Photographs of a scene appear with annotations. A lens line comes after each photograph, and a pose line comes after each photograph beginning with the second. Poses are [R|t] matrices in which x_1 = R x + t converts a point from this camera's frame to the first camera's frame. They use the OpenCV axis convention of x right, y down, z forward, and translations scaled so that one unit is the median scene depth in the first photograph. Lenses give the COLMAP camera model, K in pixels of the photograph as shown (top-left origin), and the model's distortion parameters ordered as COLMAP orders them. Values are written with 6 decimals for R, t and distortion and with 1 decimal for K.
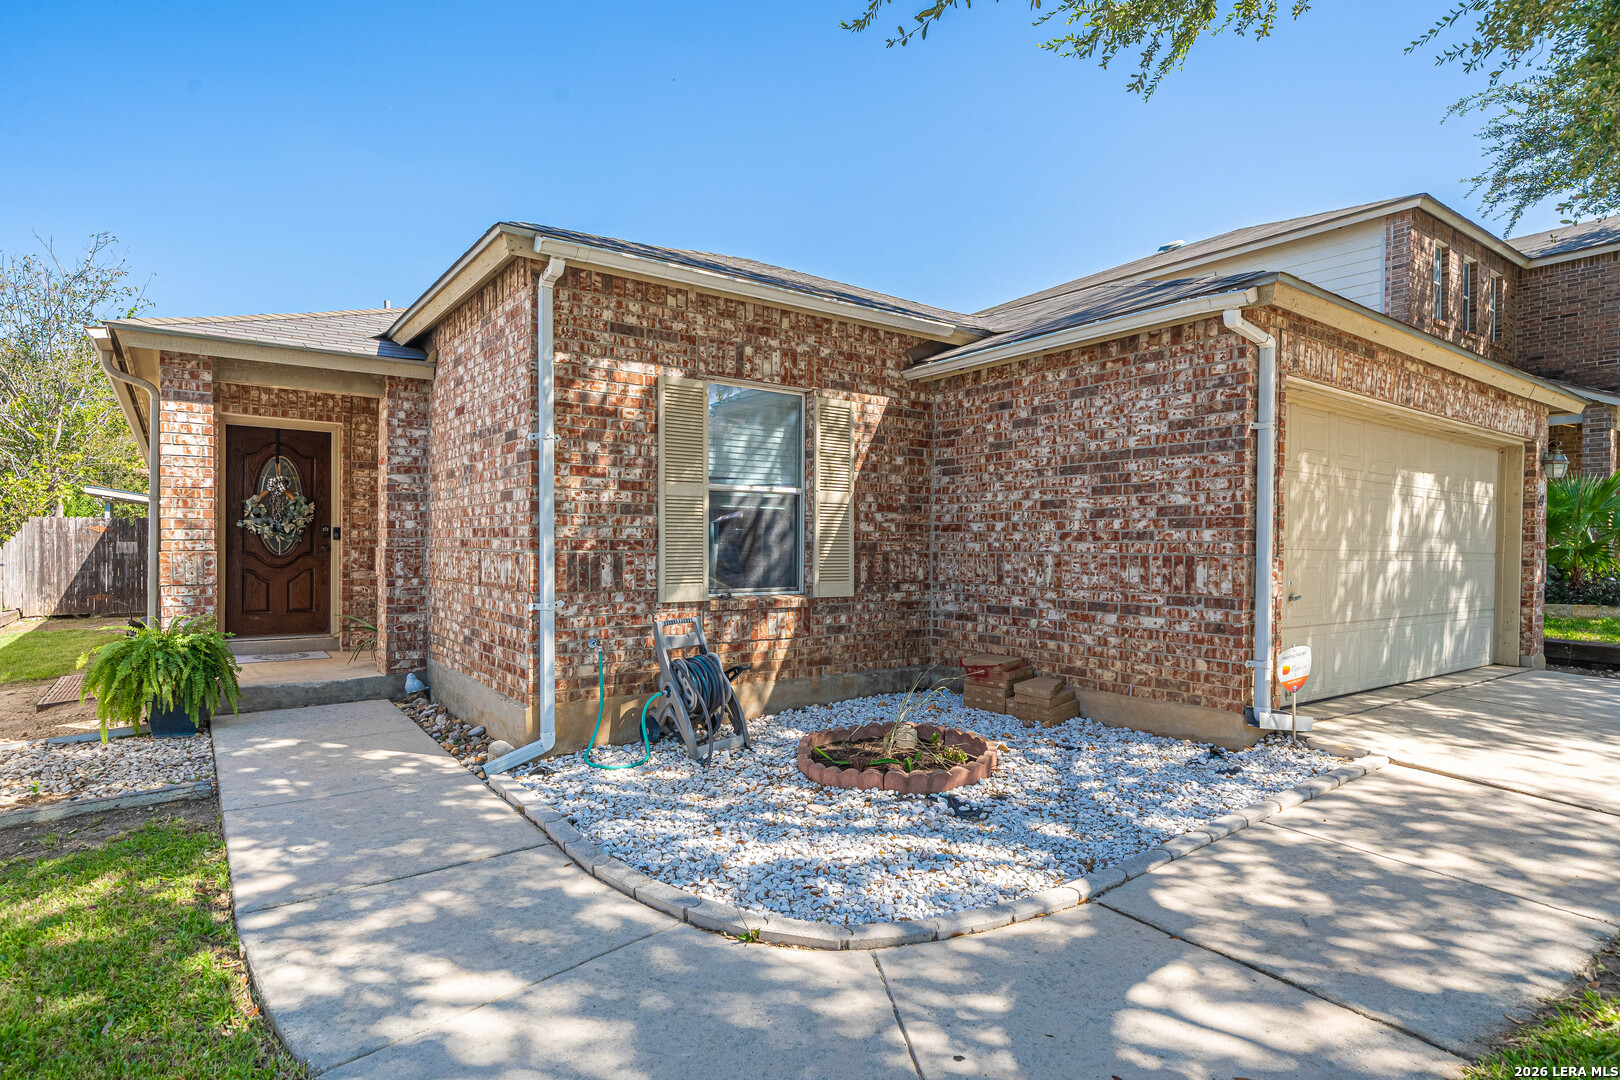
lens RADIAL K [[859.5, 0, 802.1], [0, 859.5, 556.5], [0, 0, 1]] dist [-0.001438, -0.000106]
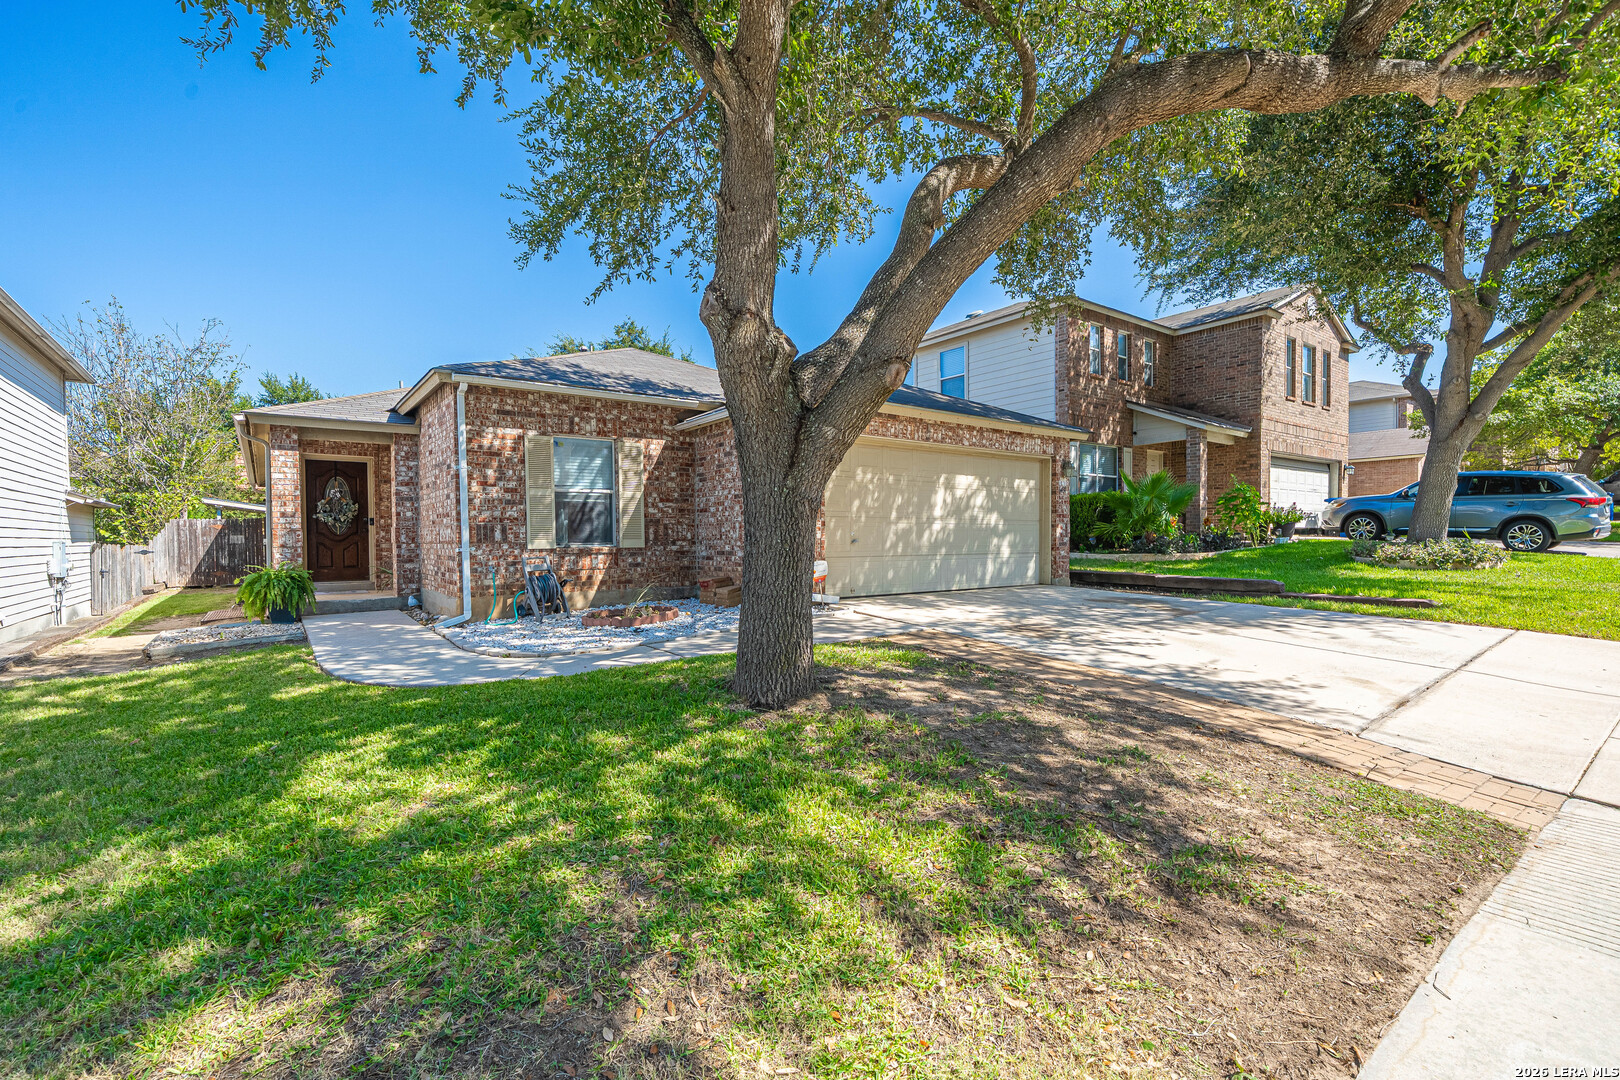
lens RADIAL K [[713.0, 0, 796.1], [0, 713.0, 553.3], [0, 0, 1]] dist [-0.001587, -0.000452]
pose [[0.999739, -0.018643, 0.013181, 0.362349], [0.018526, 0.999788, 0.008949, 0.050720], [-0.013345, -0.008703, 0.999873, -0.550858]]
